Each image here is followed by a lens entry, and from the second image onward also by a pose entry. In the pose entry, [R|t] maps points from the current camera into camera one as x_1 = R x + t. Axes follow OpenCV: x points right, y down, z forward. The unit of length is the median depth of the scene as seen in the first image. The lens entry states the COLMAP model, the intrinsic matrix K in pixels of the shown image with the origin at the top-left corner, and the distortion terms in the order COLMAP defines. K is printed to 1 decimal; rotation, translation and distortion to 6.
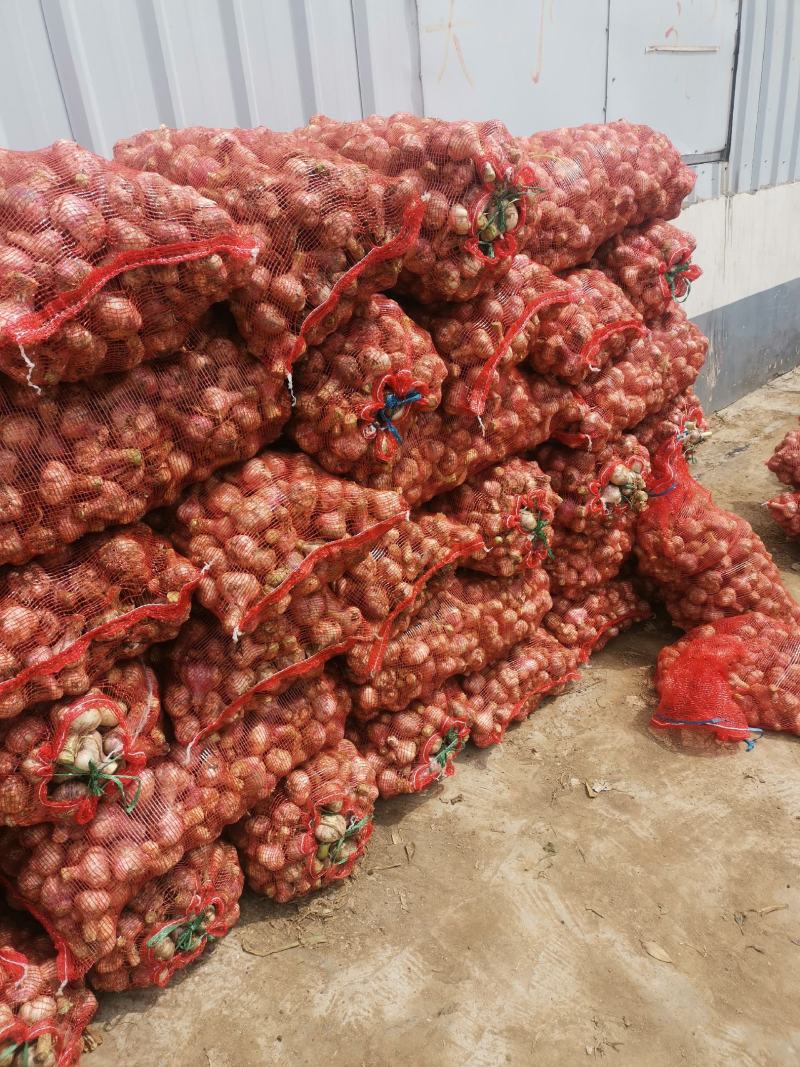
lens RADIAL K [[824.0, 0, 401.2], [0, 824.0, 538.7], [0, 0, 1]] dist [0.025798, 0.003887]
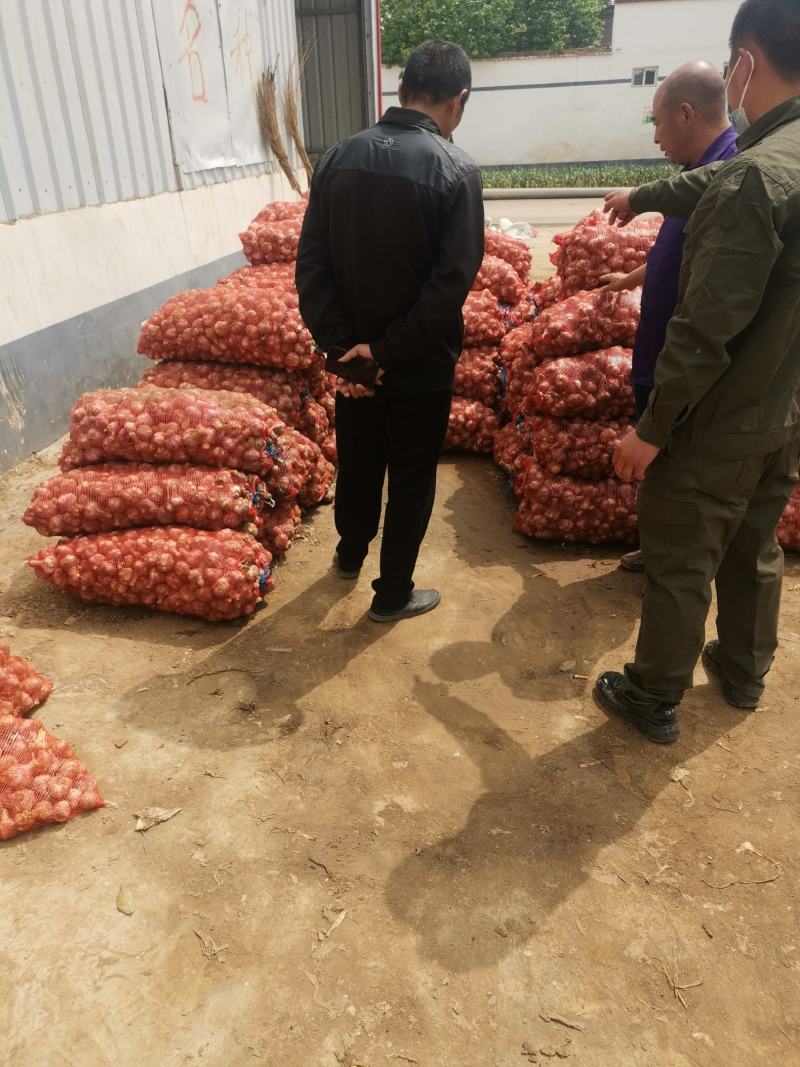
lens RADIAL K [[824.0, 0, 401.2], [0, 824.0, 538.7], [0, 0, 1]] dist [0.025798, 0.003887]
pose [[0.802571, -0.211698, 0.557731, 0.178155], [0.220920, 0.973917, 0.051768, -0.016094], [-0.554143, 0.081666, 0.828406, -0.003370]]
